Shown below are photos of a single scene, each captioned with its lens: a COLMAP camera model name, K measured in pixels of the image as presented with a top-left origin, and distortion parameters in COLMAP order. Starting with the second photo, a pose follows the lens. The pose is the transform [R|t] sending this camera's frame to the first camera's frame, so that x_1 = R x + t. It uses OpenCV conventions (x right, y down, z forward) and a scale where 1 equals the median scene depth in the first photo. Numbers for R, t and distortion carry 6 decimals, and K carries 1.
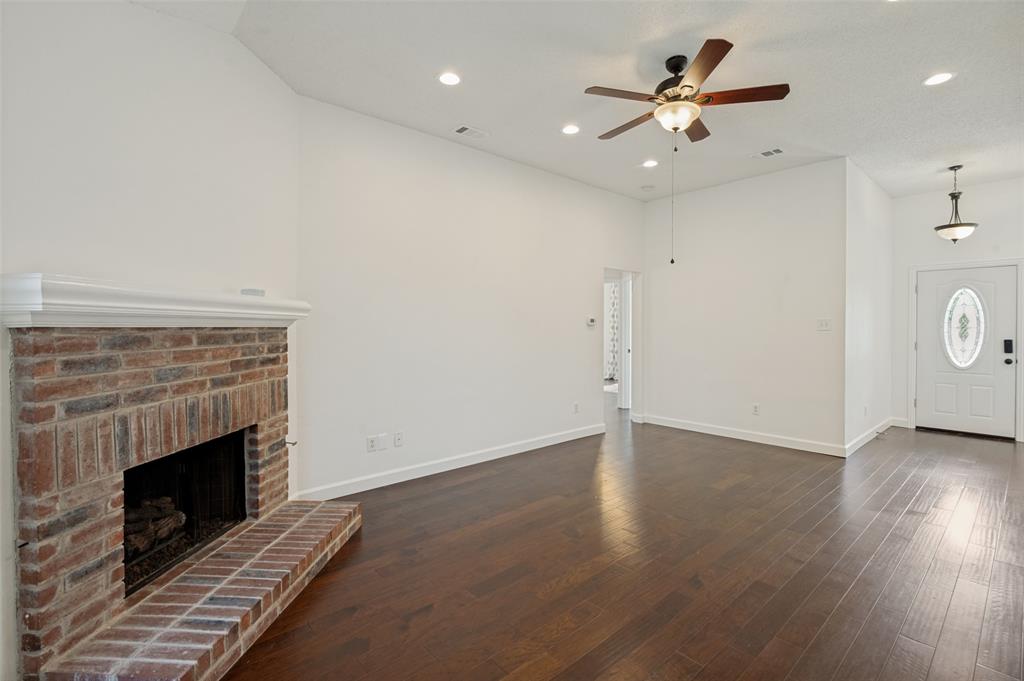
lens RADIAL K [[467.3, 0, 514.8], [0, 467.3, 328.4], [0, 0, 1]] dist [-0.003044, -0.001288]
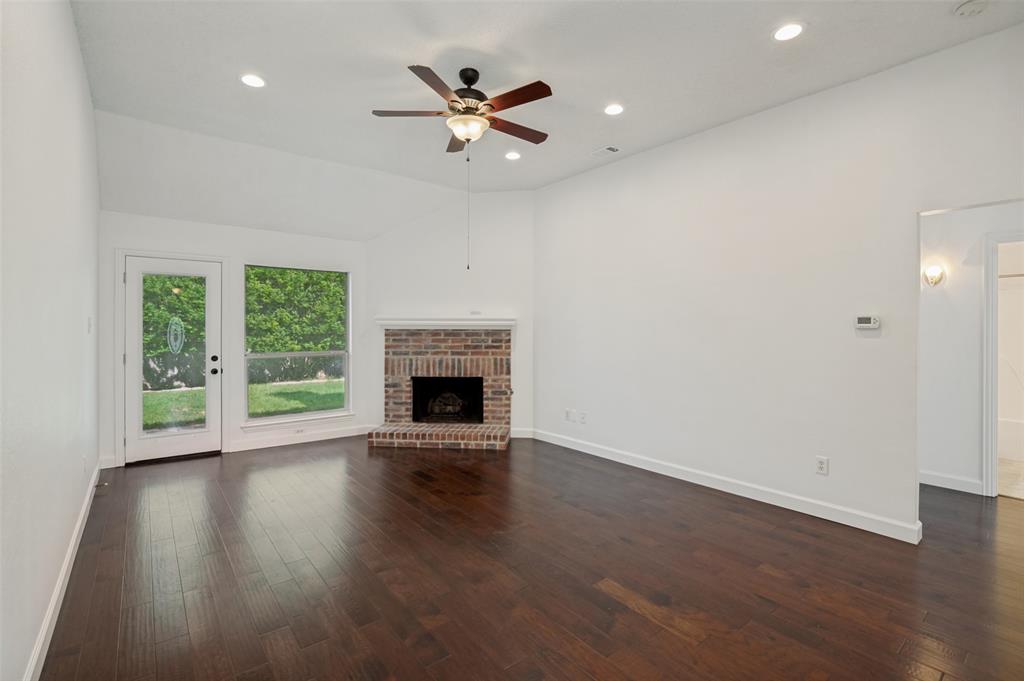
lens RADIAL K [[467.3, 0, 514.8], [0, 467.3, 328.4], [0, 0, 1]] dist [-0.003044, -0.001288]
pose [[-0.051382, -0.001459, -0.998678, 1.603192], [-0.006397, 0.999979, -0.001131, -0.006035], [0.998659, 0.006330, -0.051390, 1.361678]]
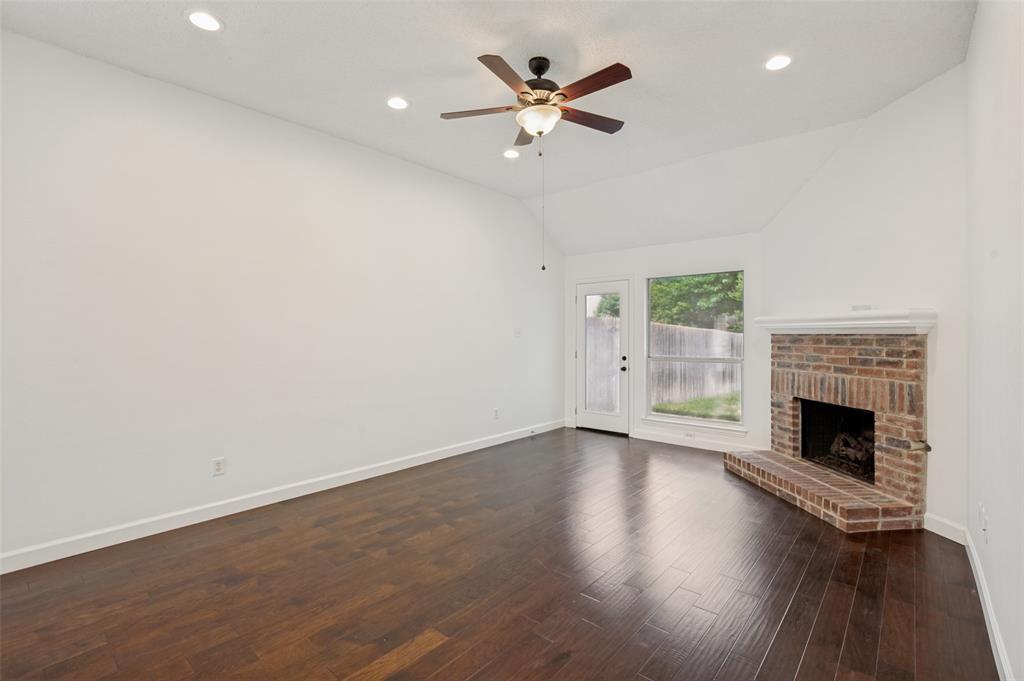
lens RADIAL K [[467.3, 0, 514.8], [0, 467.3, 328.4], [0, 0, 1]] dist [-0.003044, -0.001288]
pose [[-0.990837, -0.001965, -0.135048, 0.619645], [-0.000694, 0.999955, -0.009455, -0.005727], [0.135060, -0.009274, -0.990794, 2.307027]]
